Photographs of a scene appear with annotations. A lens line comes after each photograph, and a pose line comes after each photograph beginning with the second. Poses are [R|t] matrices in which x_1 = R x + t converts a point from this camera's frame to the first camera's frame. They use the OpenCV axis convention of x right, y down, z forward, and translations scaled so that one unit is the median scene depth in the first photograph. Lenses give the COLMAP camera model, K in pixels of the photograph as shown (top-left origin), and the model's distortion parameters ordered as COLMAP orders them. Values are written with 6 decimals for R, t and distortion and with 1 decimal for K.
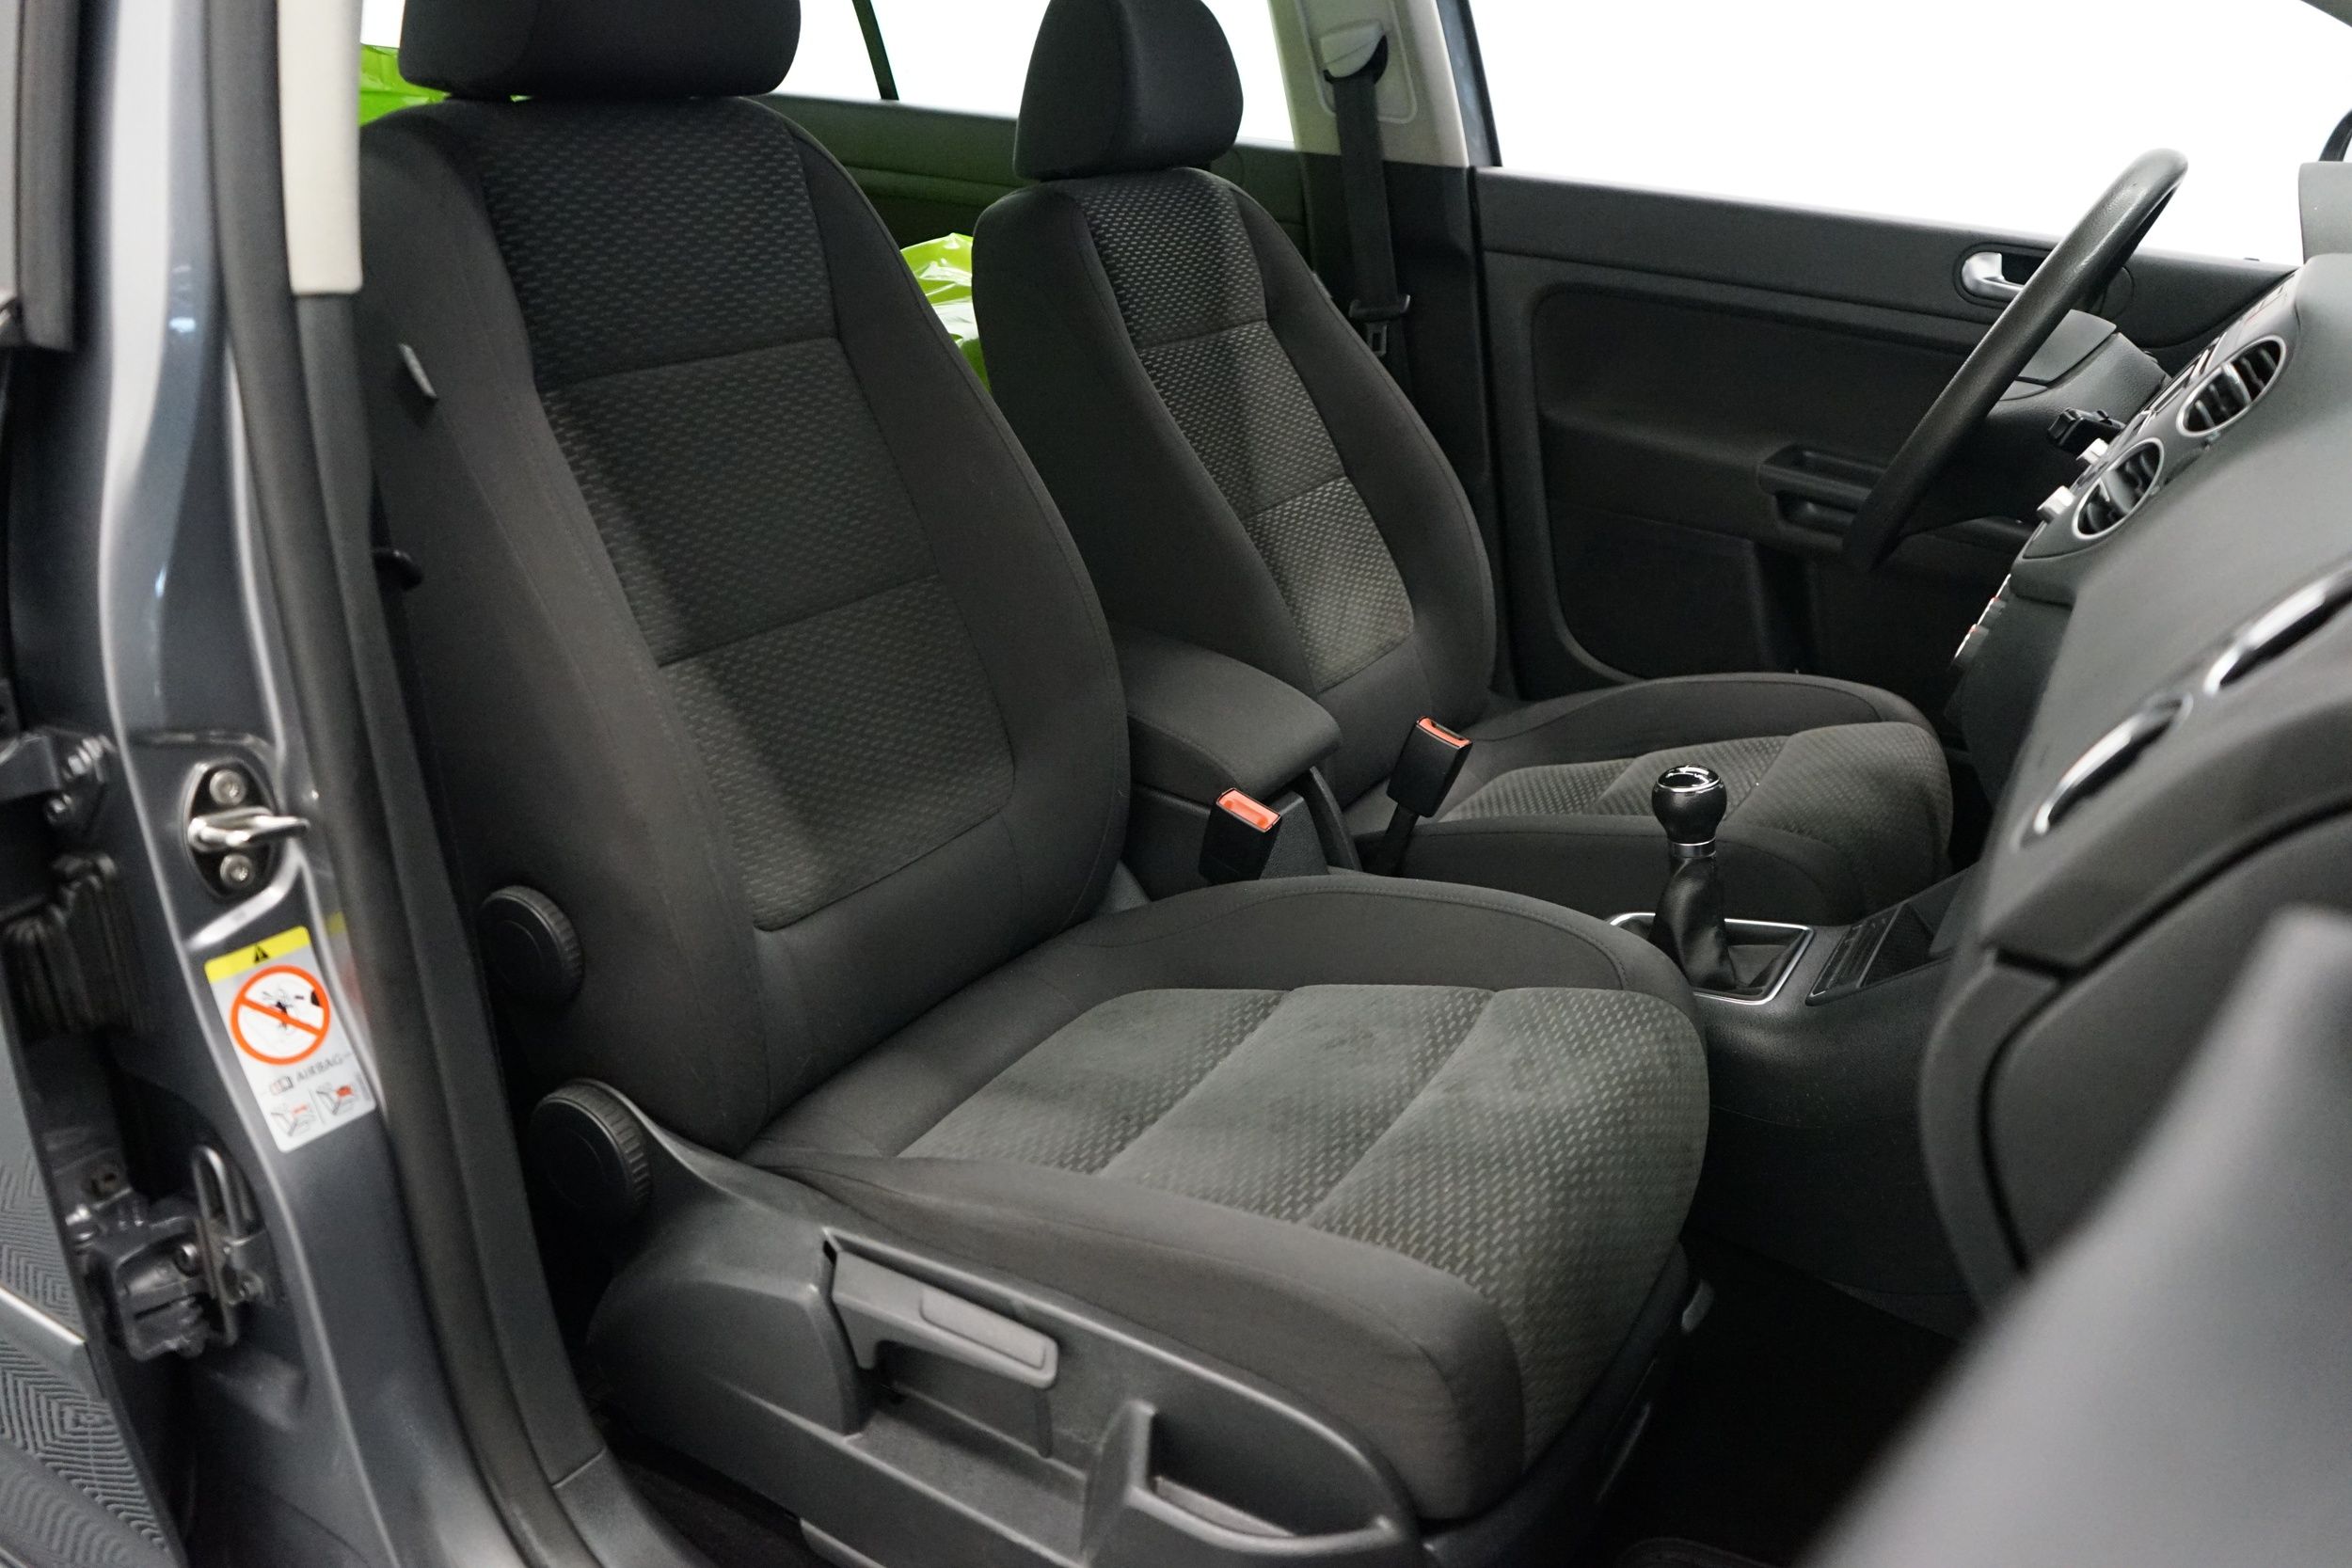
lens RADIAL K [[1868.1, 0, 1176.0], [0, 1868.1, 784.0], [0, 0, 1]] dist [0.003294, 0.004062]
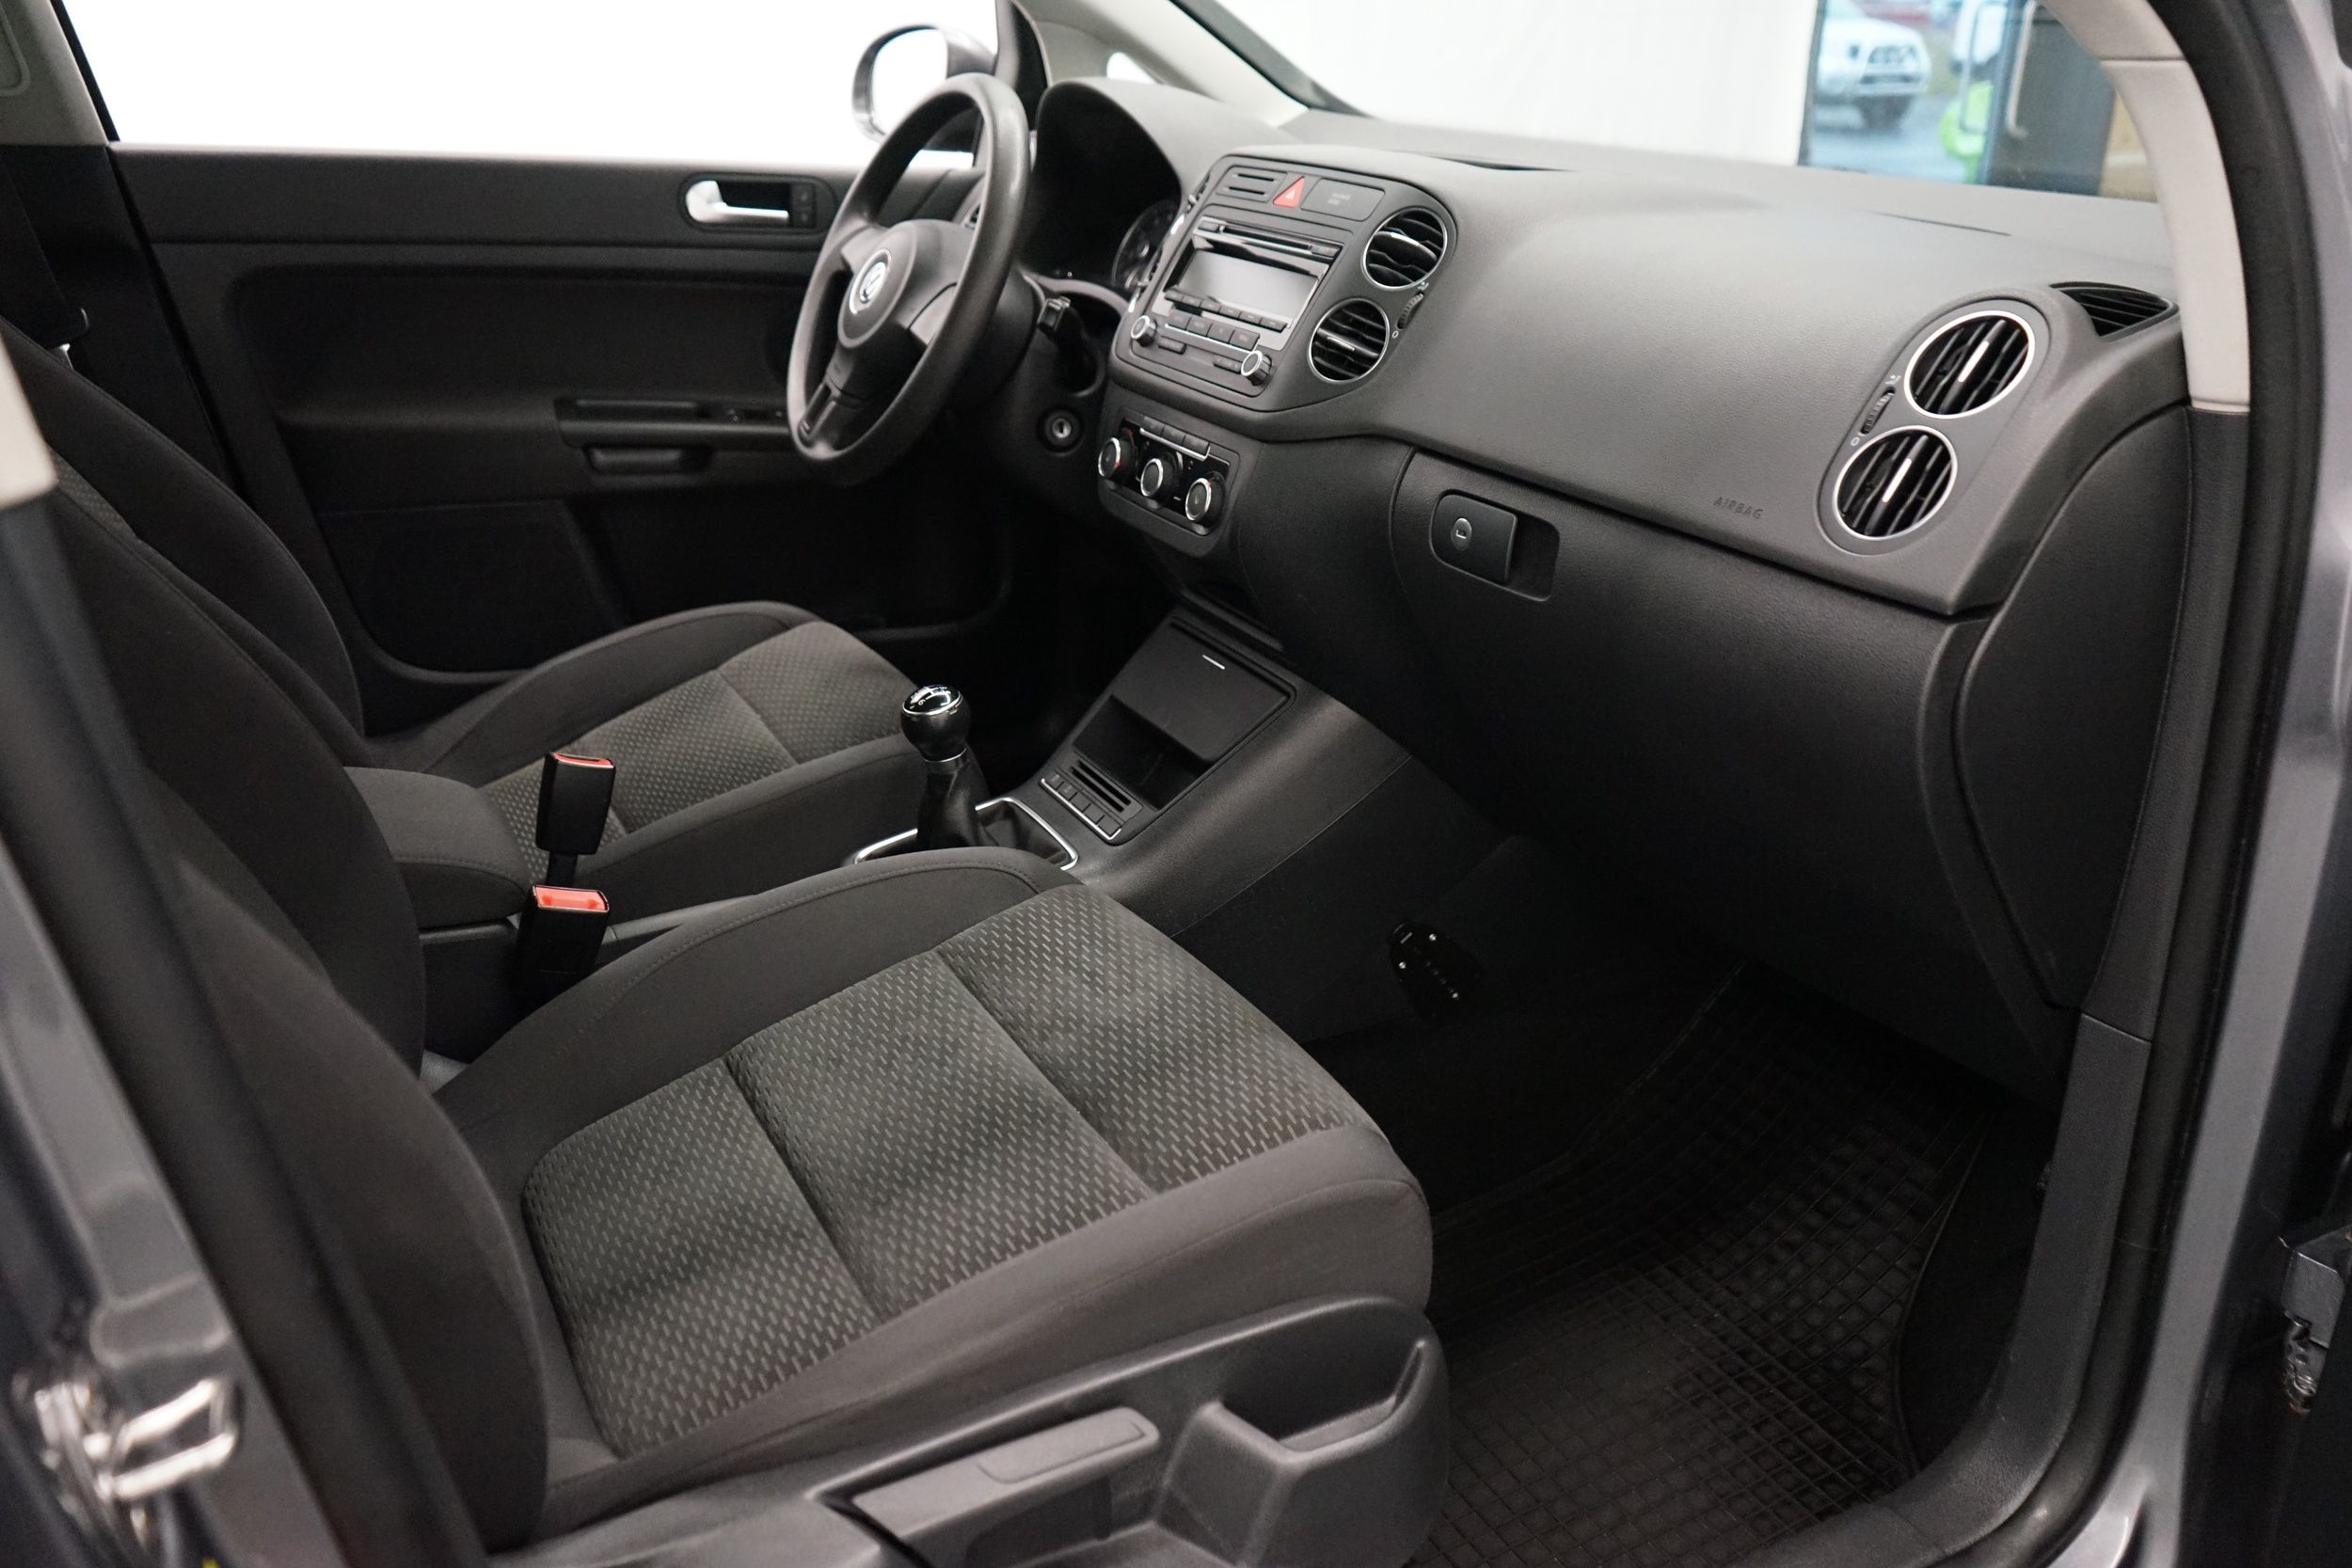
lens RADIAL K [[1868.1, 0, 1176.0], [0, 1868.1, 784.0], [0, 0, 1]] dist [0.003294, 0.004062]
pose [[0.545583, -0.346716, 0.762973, -0.326489], [0.319422, 0.927715, 0.193168, -0.082089], [-0.774796, 0.138321, 0.616894, 0.175982]]
